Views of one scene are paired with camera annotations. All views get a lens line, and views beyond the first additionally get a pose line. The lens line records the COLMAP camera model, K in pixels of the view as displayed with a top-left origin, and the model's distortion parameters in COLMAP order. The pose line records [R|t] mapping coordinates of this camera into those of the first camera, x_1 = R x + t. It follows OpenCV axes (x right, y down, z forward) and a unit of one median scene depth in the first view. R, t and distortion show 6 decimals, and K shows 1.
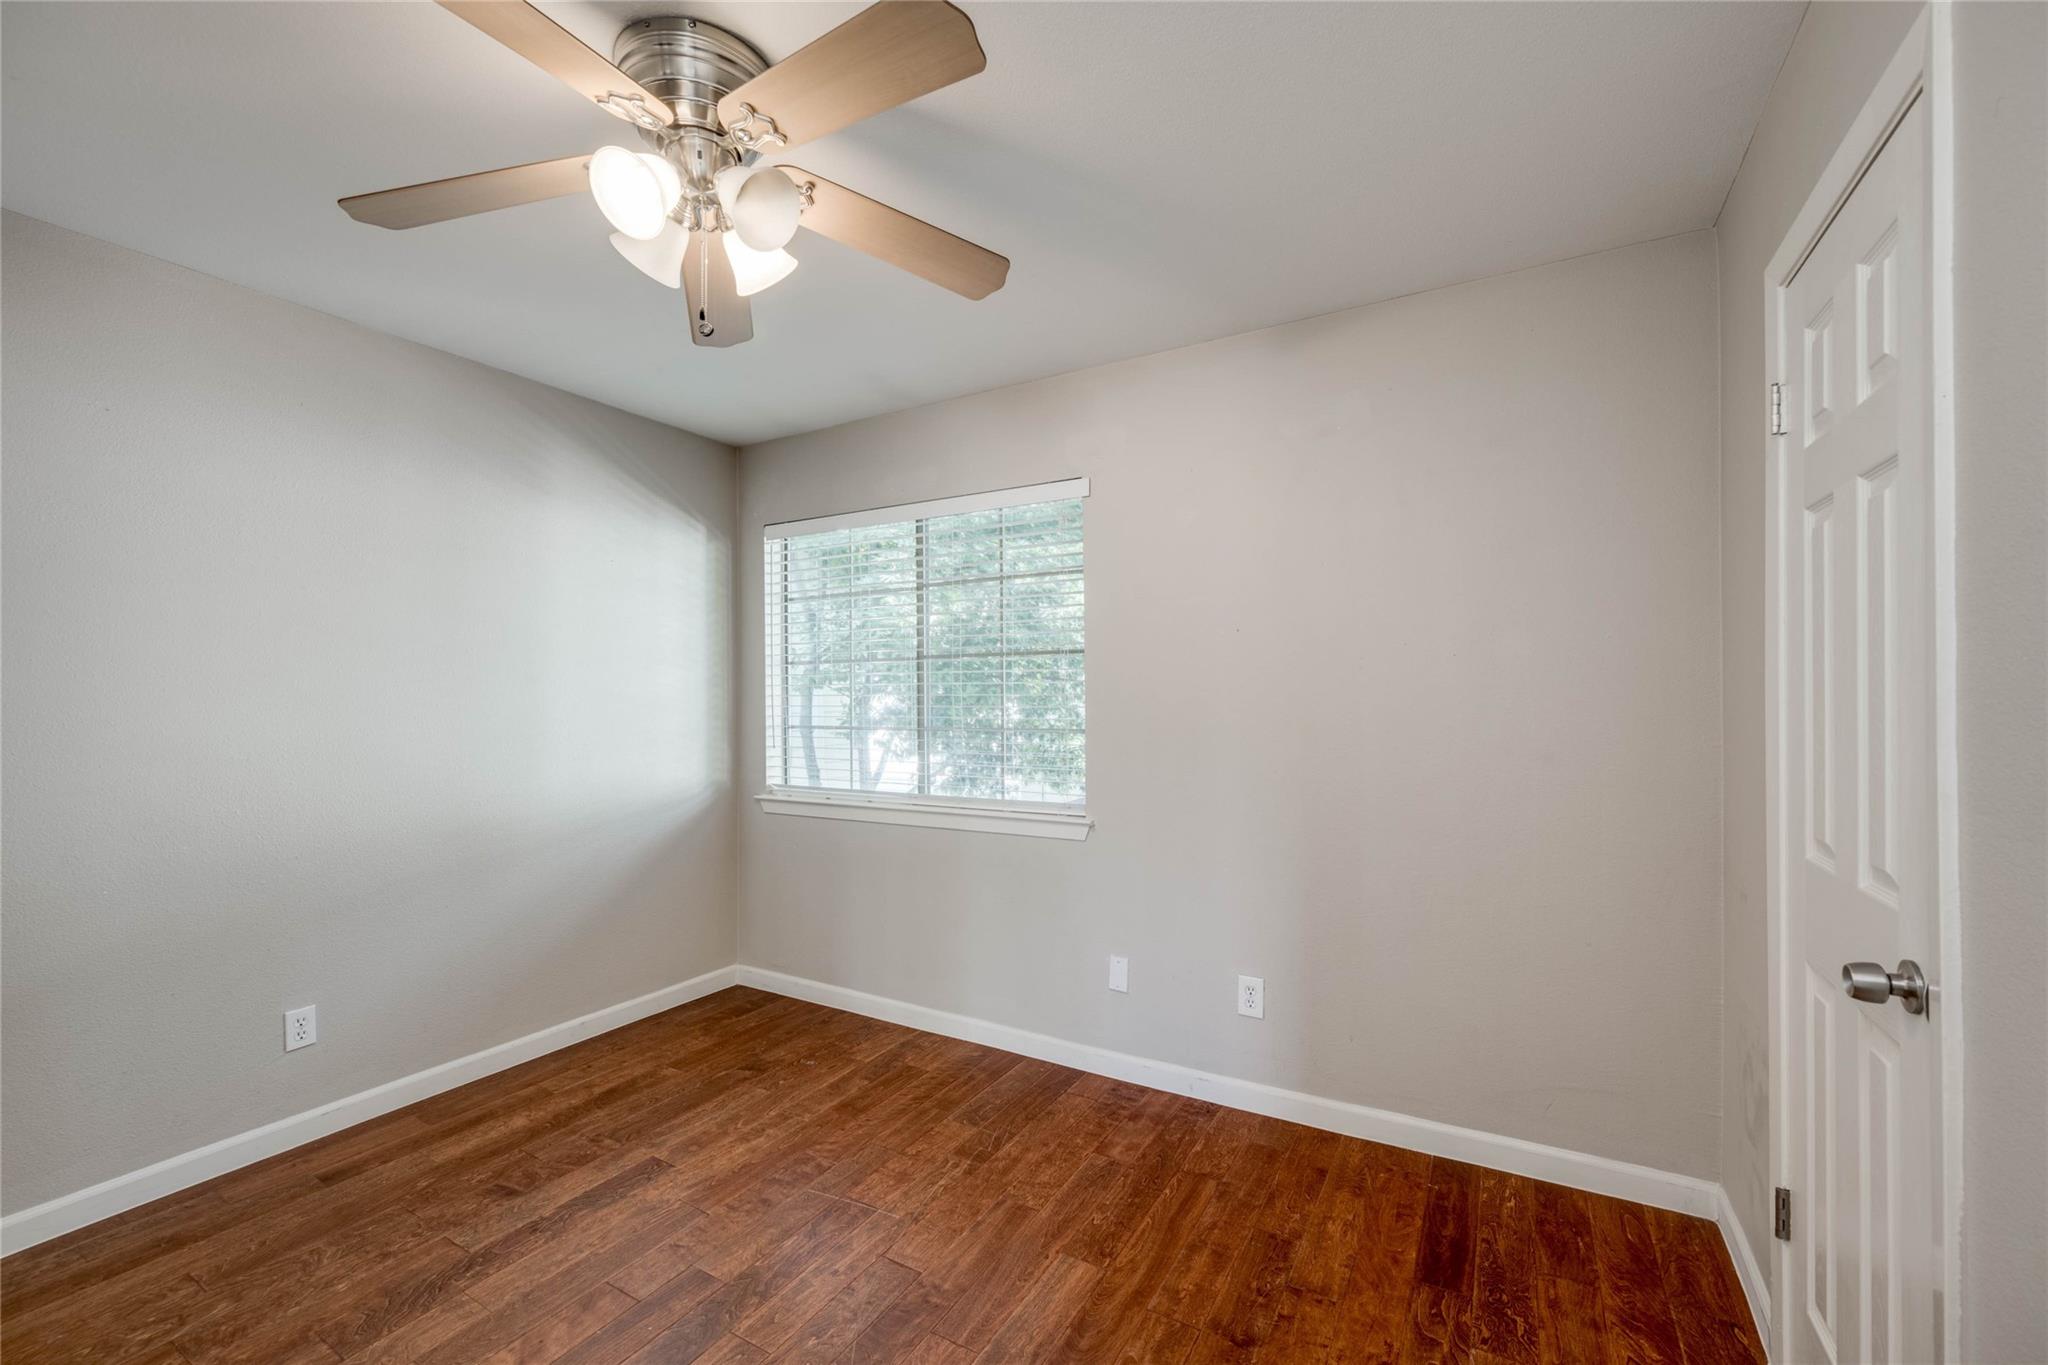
lens RADIAL K [[830.7, 0, 1016.4], [0, 830.7, 680.7], [0, 0, 1]] dist [0.003611, -0.000613]
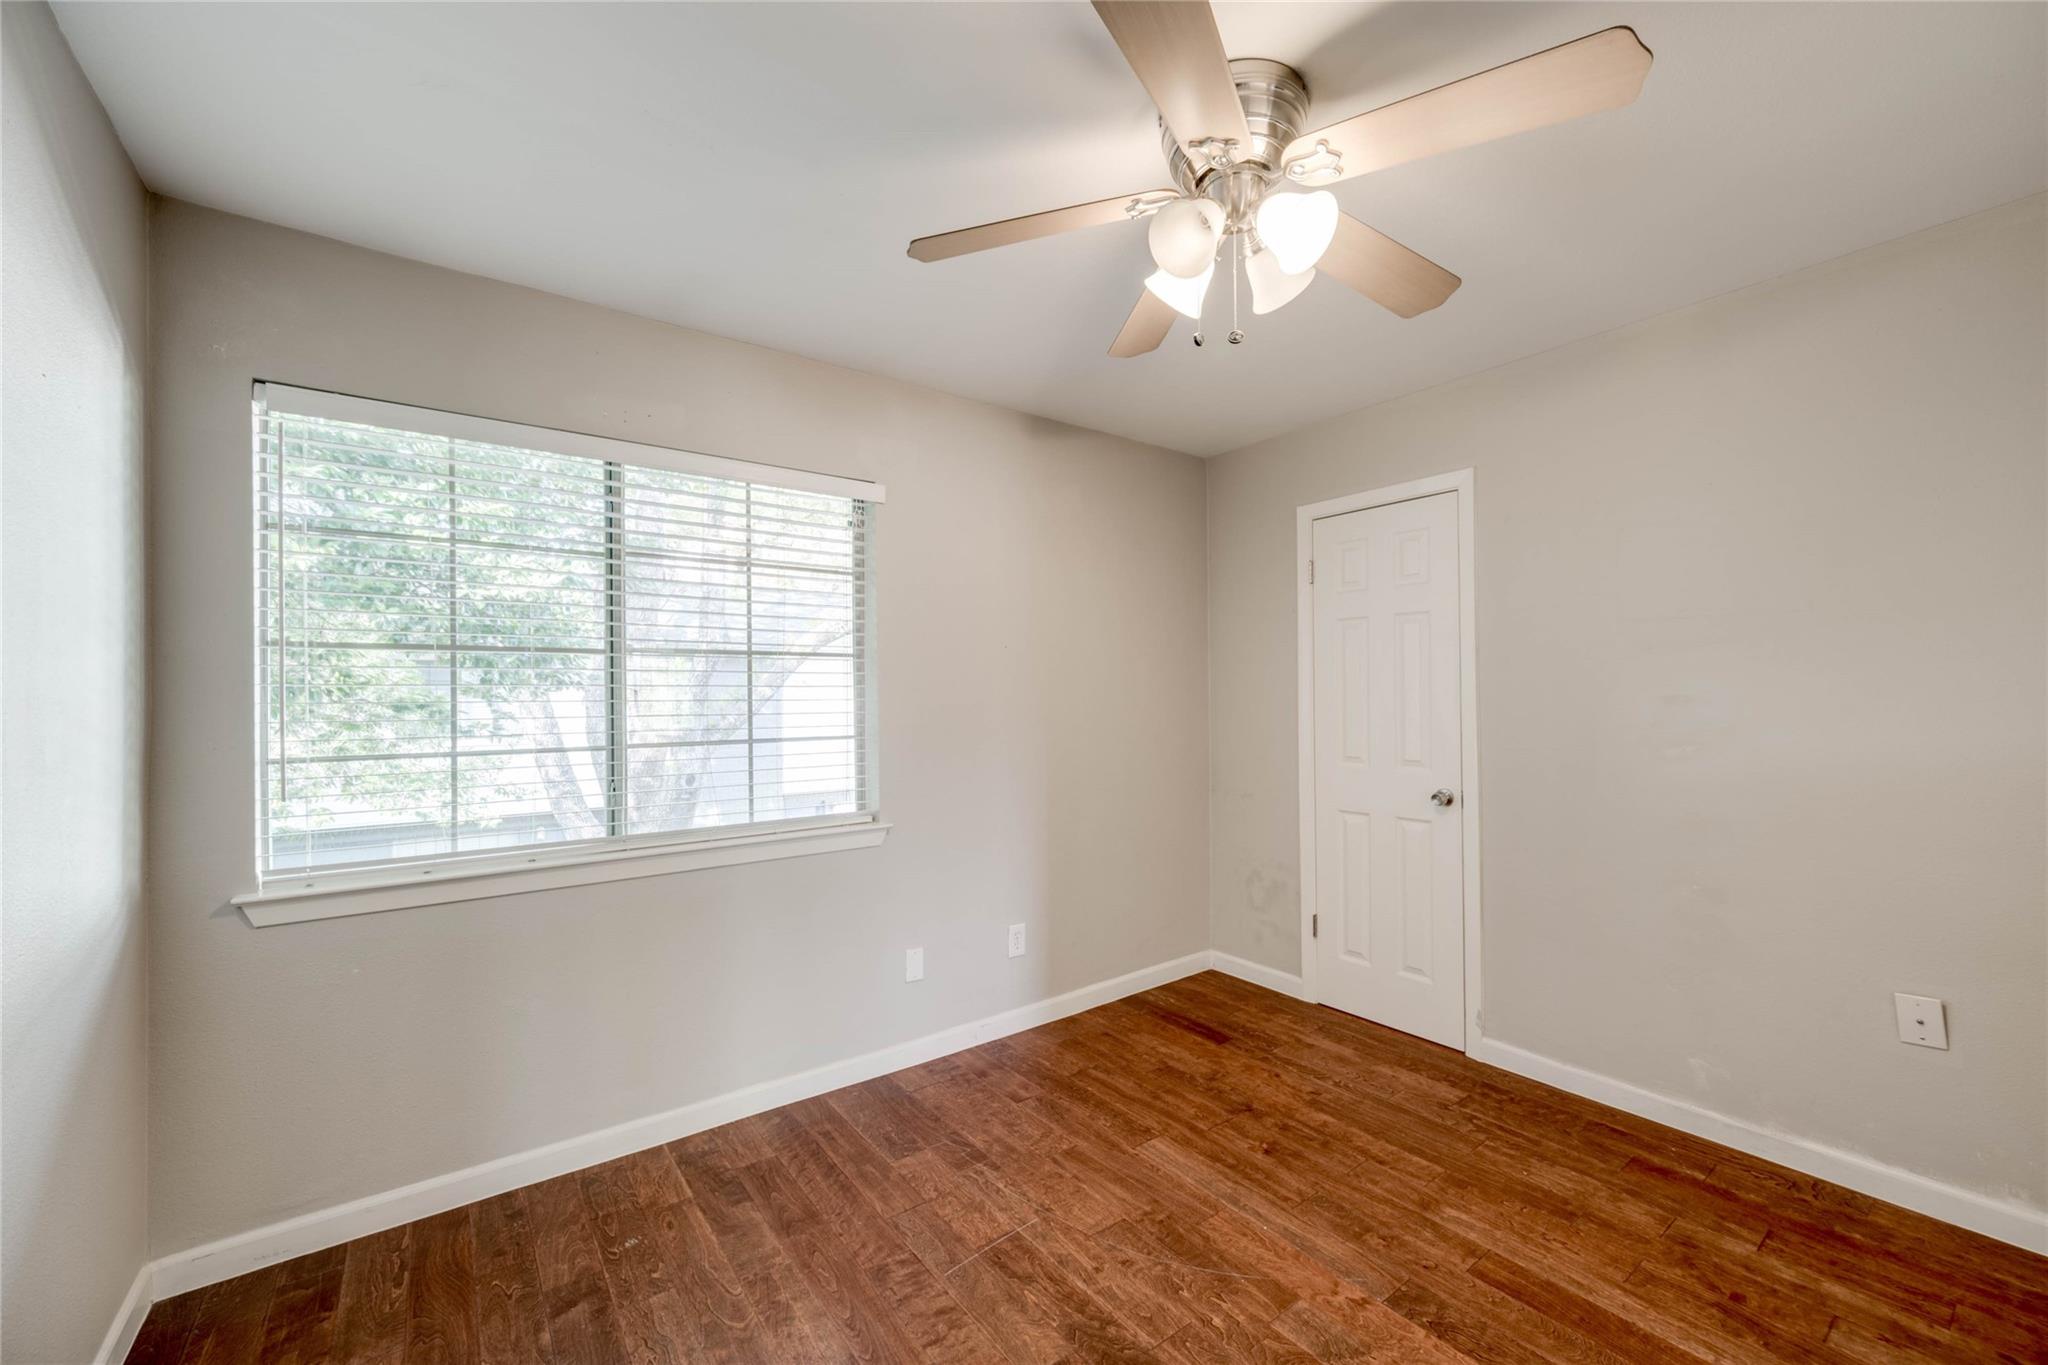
lens RADIAL K [[830.7, 0, 1033.8], [0, 830.7, 678.4], [0, 0, 1]] dist [0.003611, -0.000613]
pose [[0.374967, 0.022768, 0.926758, -0.920163], [-0.010849, 0.999738, -0.020171, 0.011163], [-0.926975, -0.002491, 0.375116, 0.532206]]
